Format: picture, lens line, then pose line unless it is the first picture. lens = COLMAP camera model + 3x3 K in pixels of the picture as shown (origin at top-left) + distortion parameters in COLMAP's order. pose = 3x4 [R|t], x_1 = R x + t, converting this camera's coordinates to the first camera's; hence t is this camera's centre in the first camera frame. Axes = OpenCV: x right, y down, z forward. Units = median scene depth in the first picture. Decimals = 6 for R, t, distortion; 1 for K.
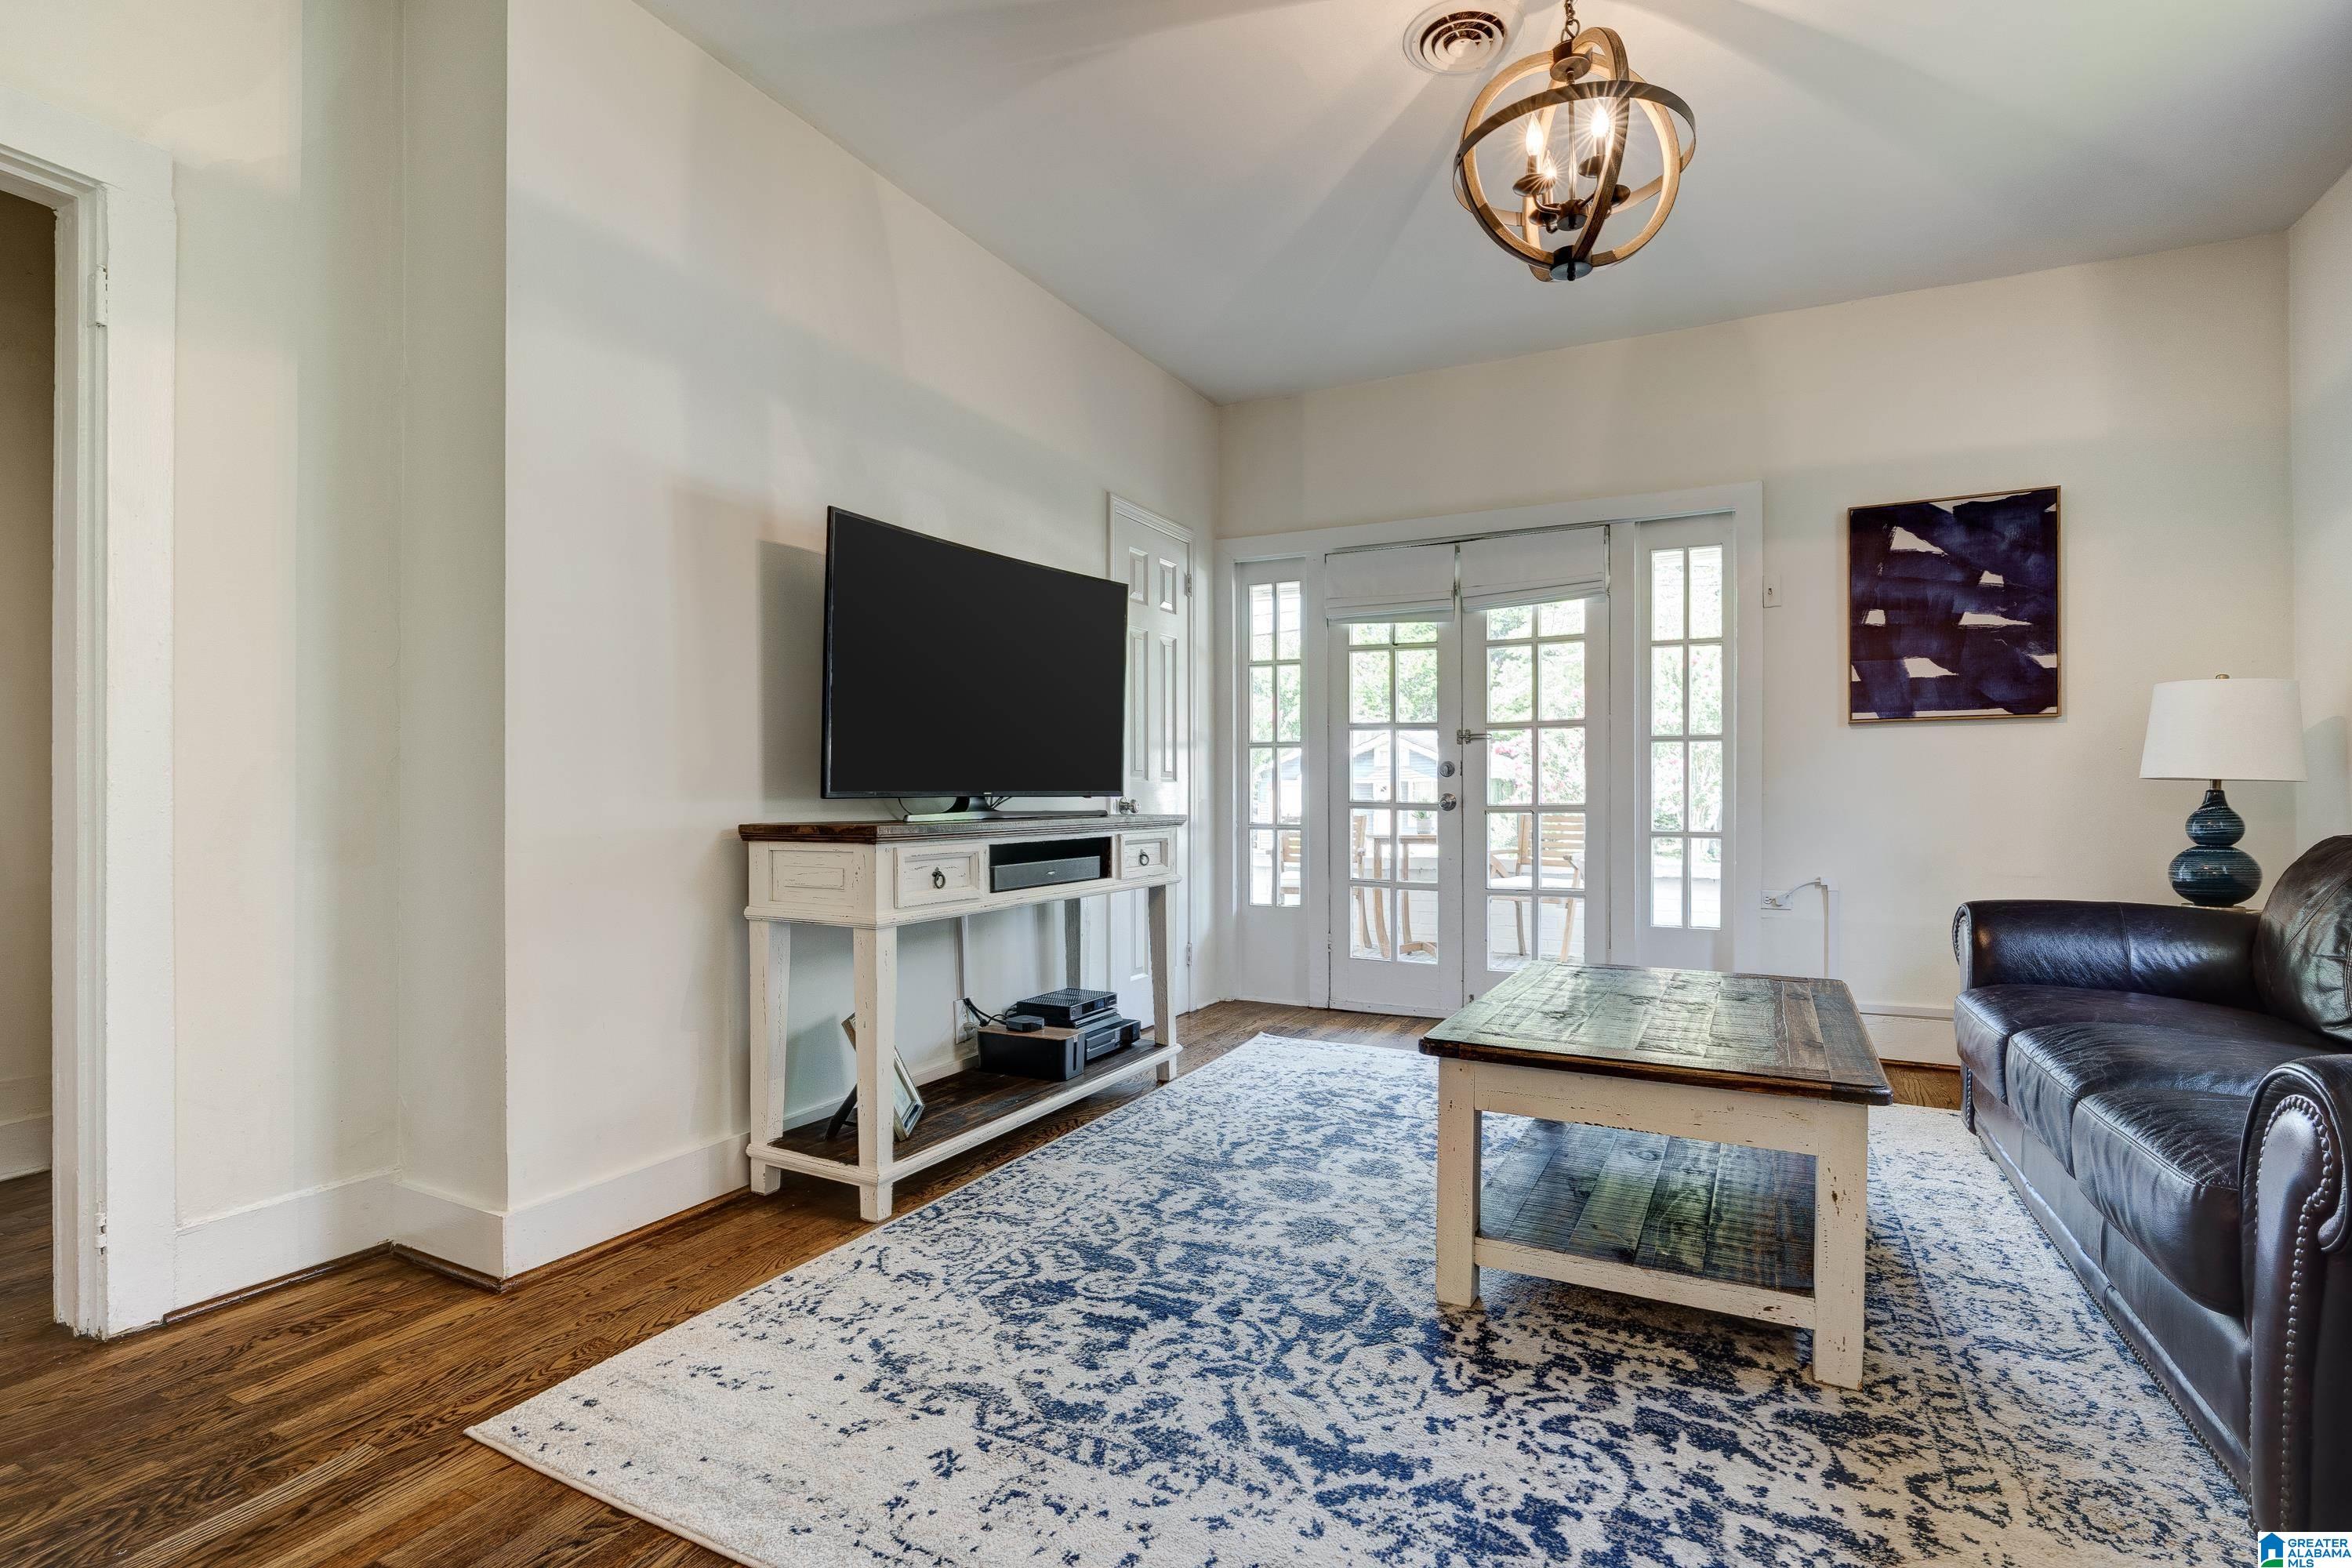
lens RADIAL K [[1114.9, 0, 1169.3], [0, 1114.9, 790.1], [0, 0, 1]] dist [-0.015069, 0.003874]
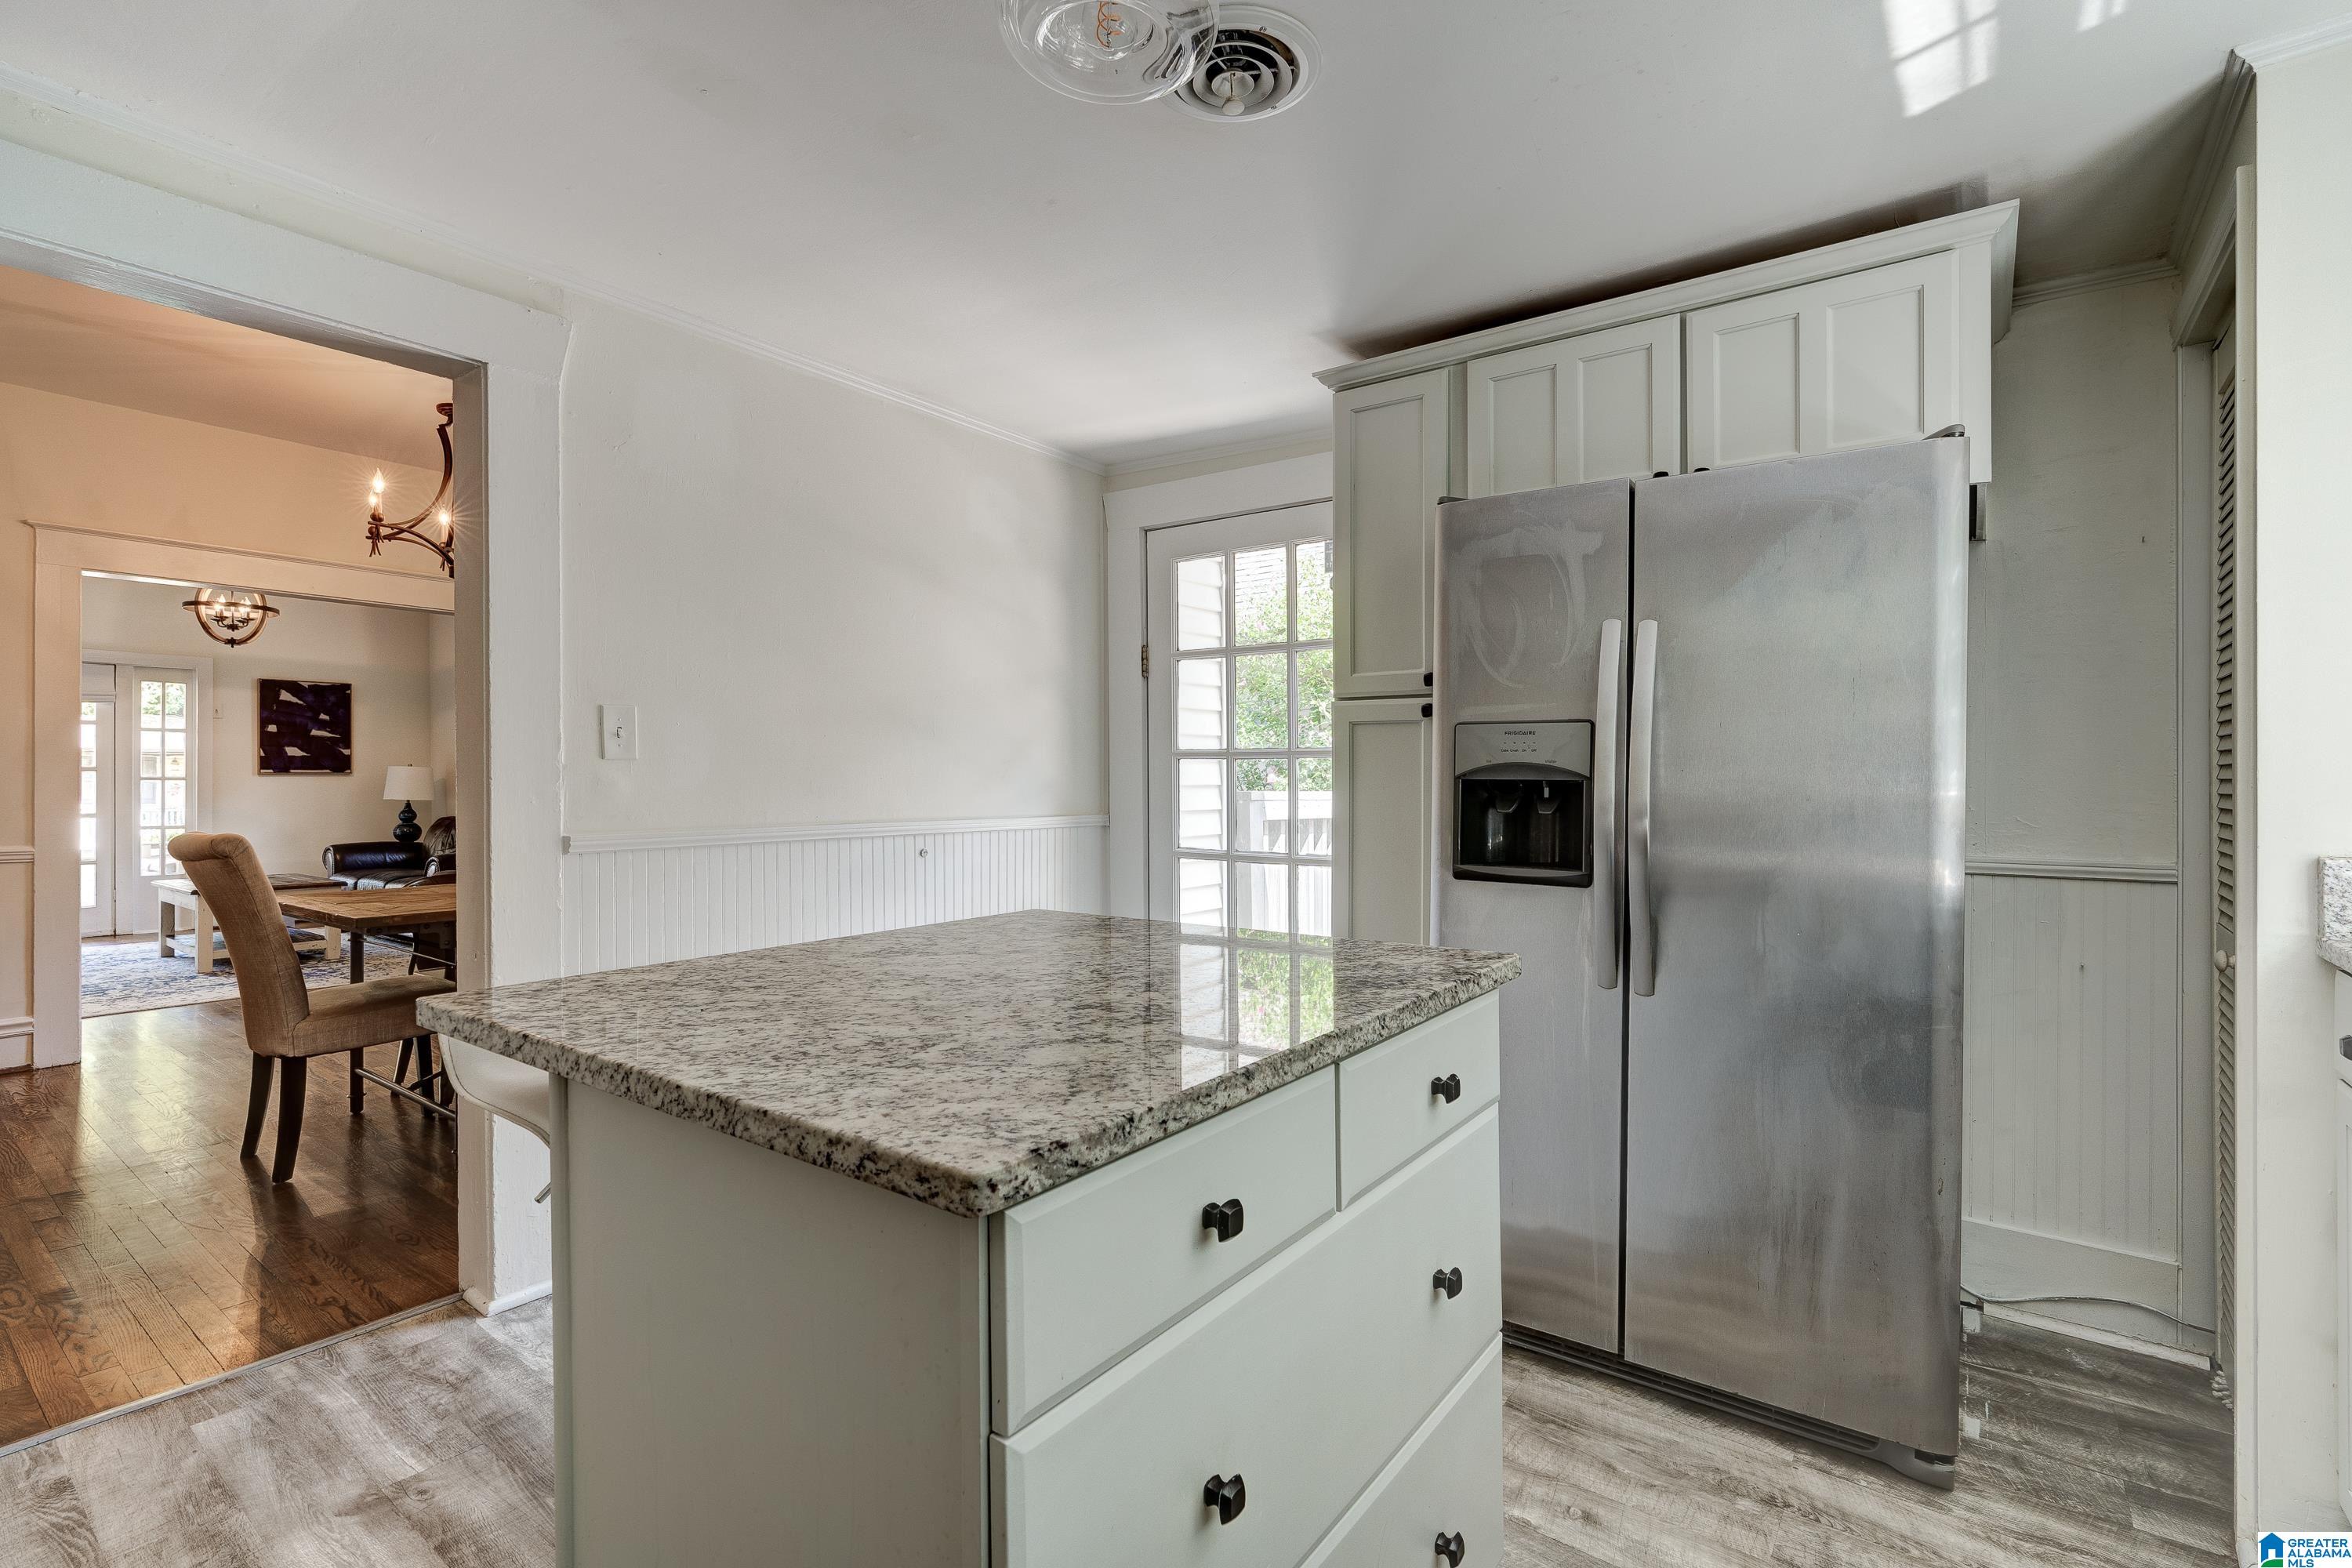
lens RADIAL K [[1070.0, 0, 1191.3], [0, 1070.0, 774.3], [0, 0, 1]] dist [-0.005280, 0.001619]
pose [[0.153659, 0.004366, 0.988114, -1.909228], [-0.002836, 0.999988, -0.003977, -0.088402], [-0.988120, -0.002191, 0.153670, -1.857078]]
